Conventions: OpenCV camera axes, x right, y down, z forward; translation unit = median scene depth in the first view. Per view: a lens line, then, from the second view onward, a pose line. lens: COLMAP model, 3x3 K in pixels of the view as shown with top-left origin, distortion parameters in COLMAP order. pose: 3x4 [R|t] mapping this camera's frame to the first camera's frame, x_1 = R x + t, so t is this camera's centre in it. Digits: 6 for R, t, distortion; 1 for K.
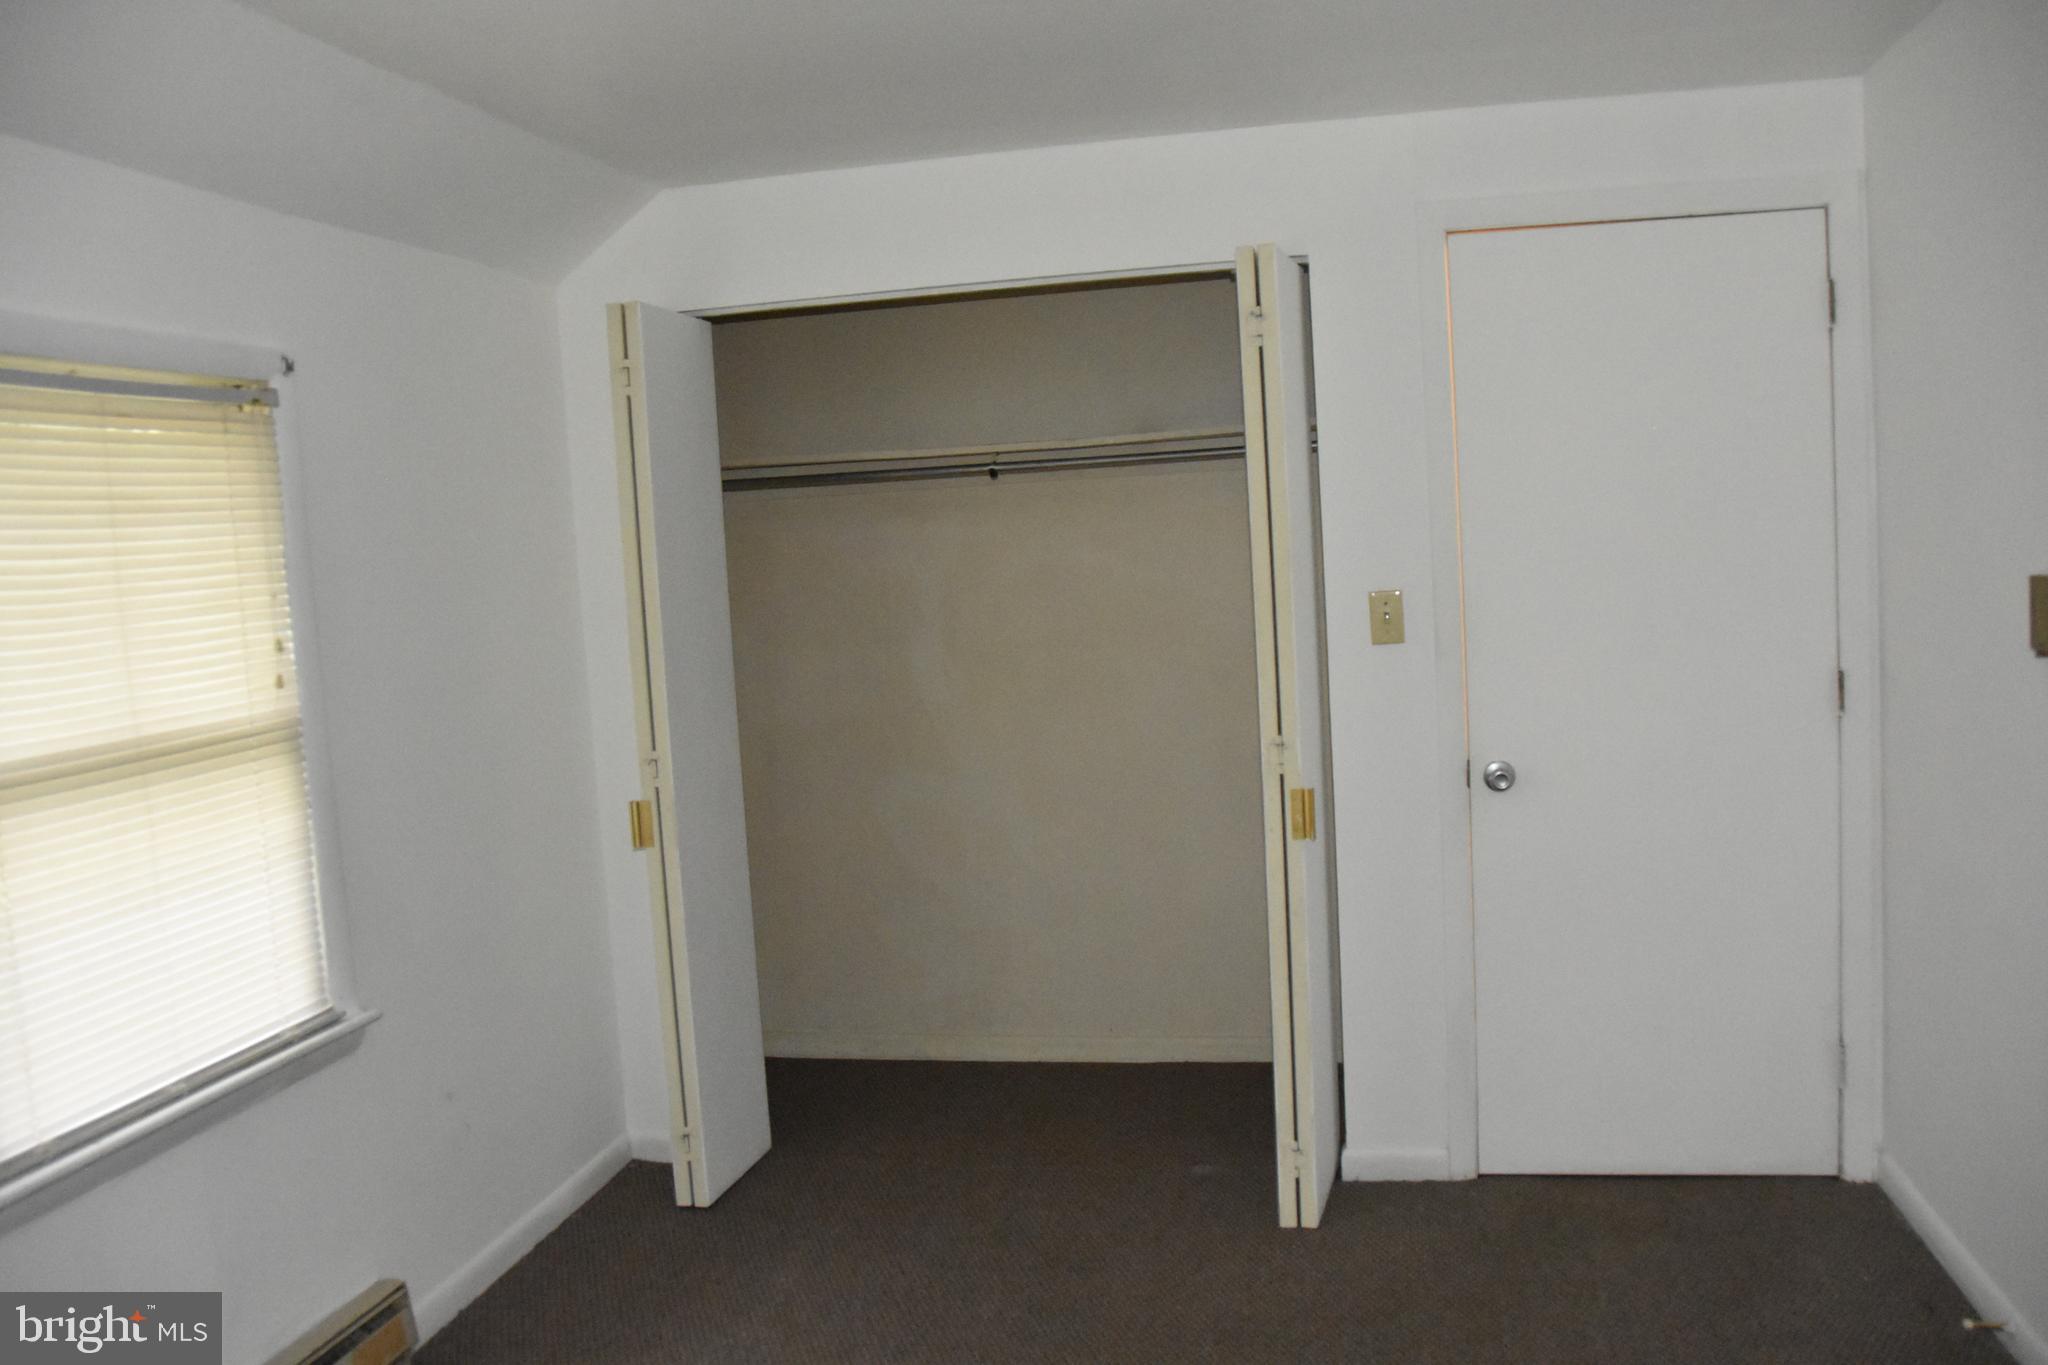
lens RADIAL K [[1630.8, 0, 1024.0], [0, 1630.8, 682.5], [0, 0, 1]] dist [-0.159961, 0.123985]
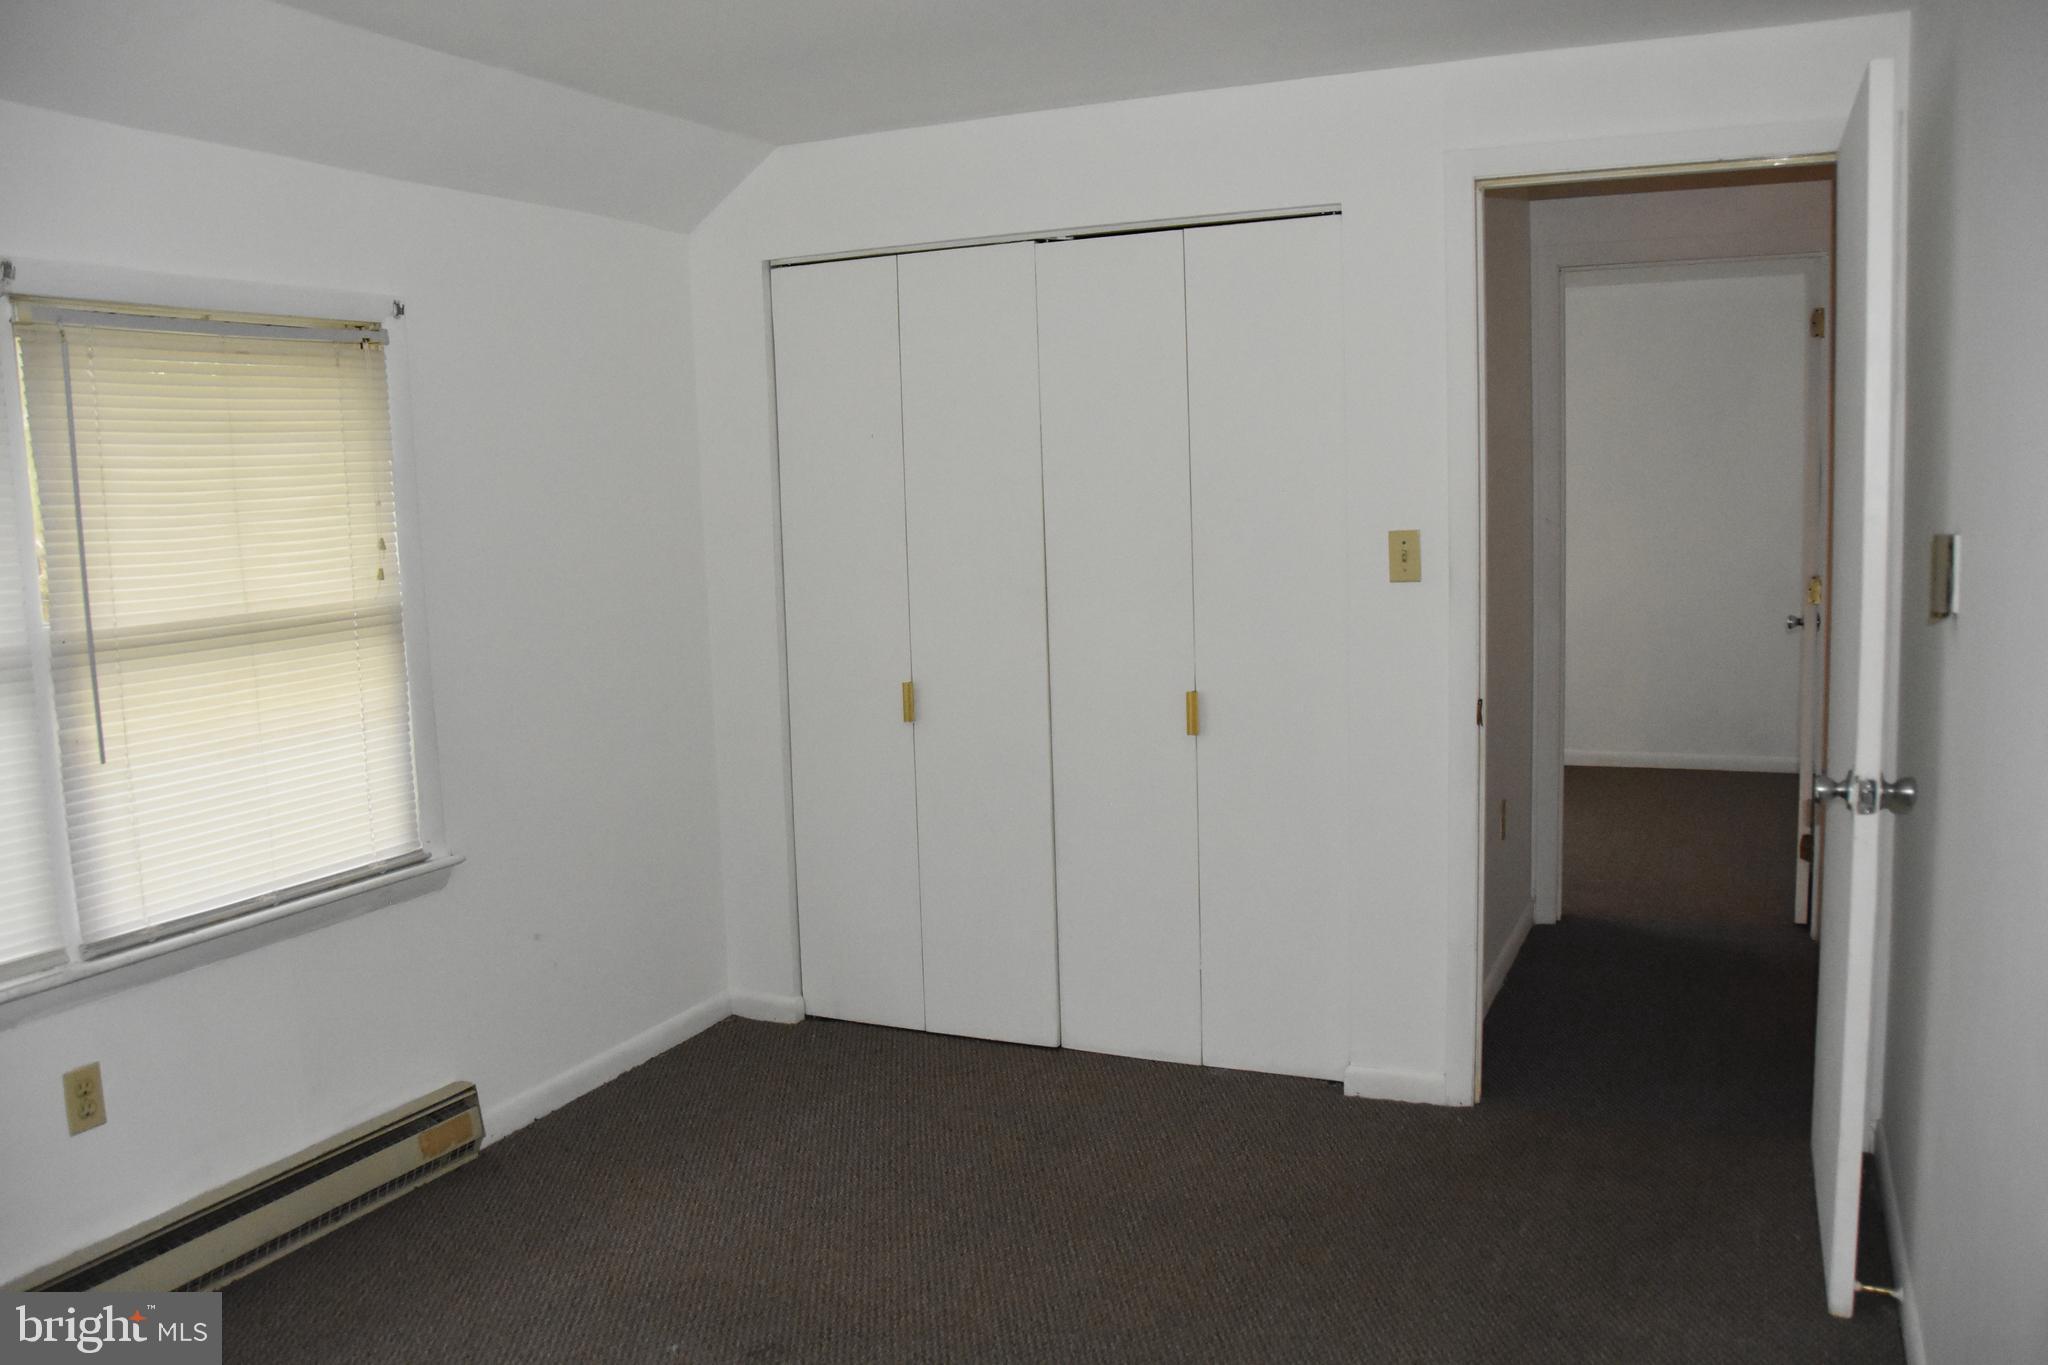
lens RADIAL K [[1630.8, 0, 1024.0], [0, 1630.8, 682.5], [0, 0, 1]] dist [-0.159961, 0.123985]
pose [[0.973050, 0.056173, -0.223650, 0.281190], [-0.046178, 0.997697, 0.049676, -0.001250], [0.225925, -0.038009, 0.973403, -0.070012]]
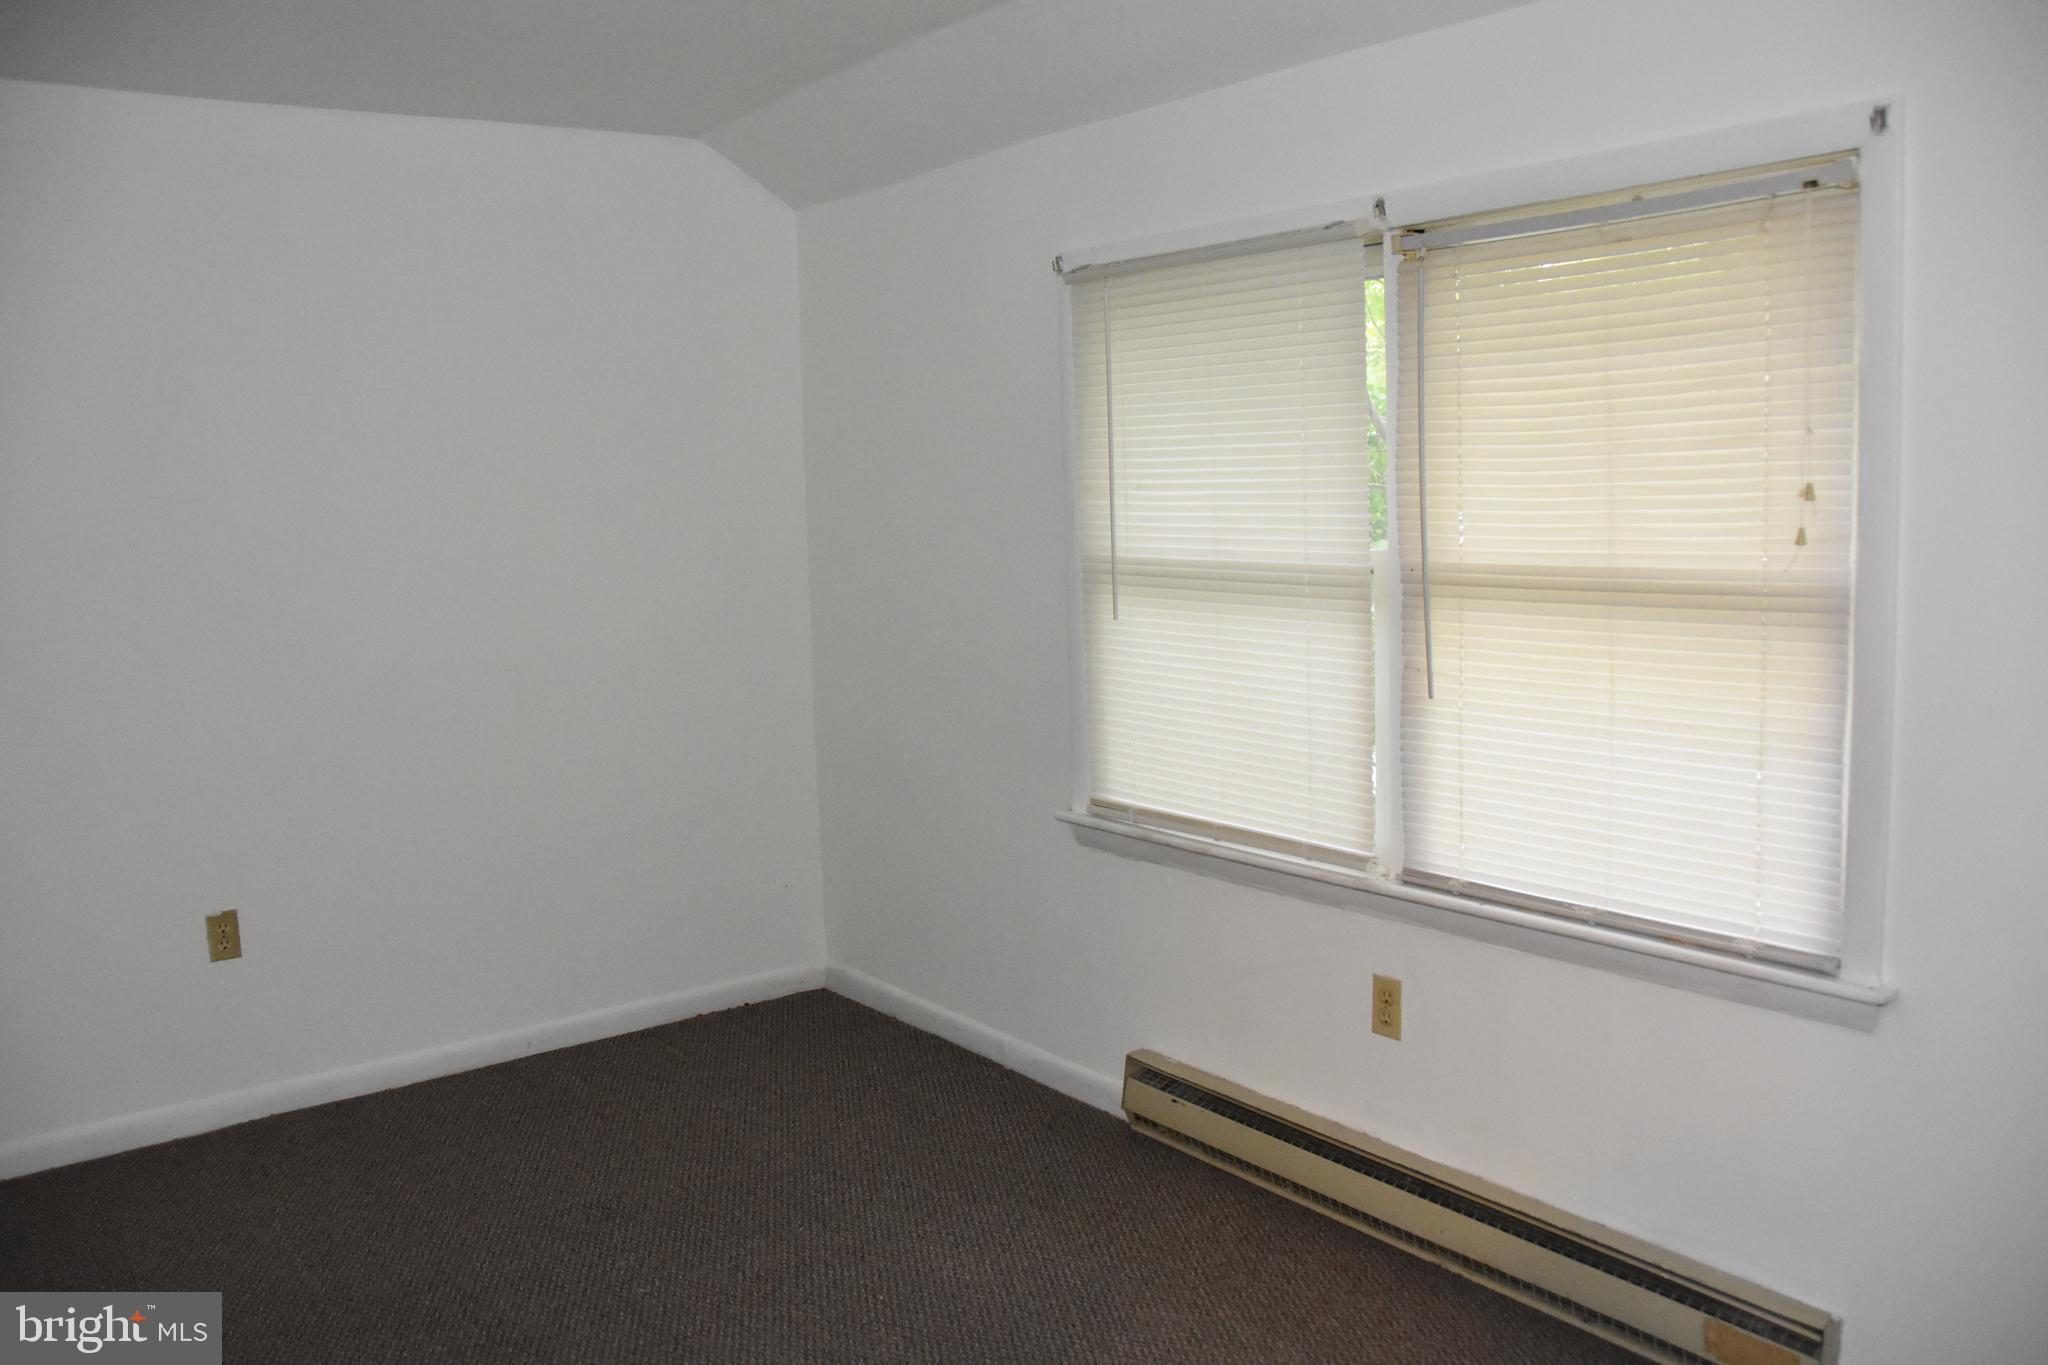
lens RADIAL K [[1630.8, 0, 1024.0], [0, 1630.8, 682.5], [0, 0, 1]] dist [-0.159961, 0.123985]
pose [[-0.654212, 0.180570, -0.734439, 0.396298], [0.010989, 0.973248, 0.229496, -0.118067], [0.756231, 0.142068, -0.638695, 1.231600]]
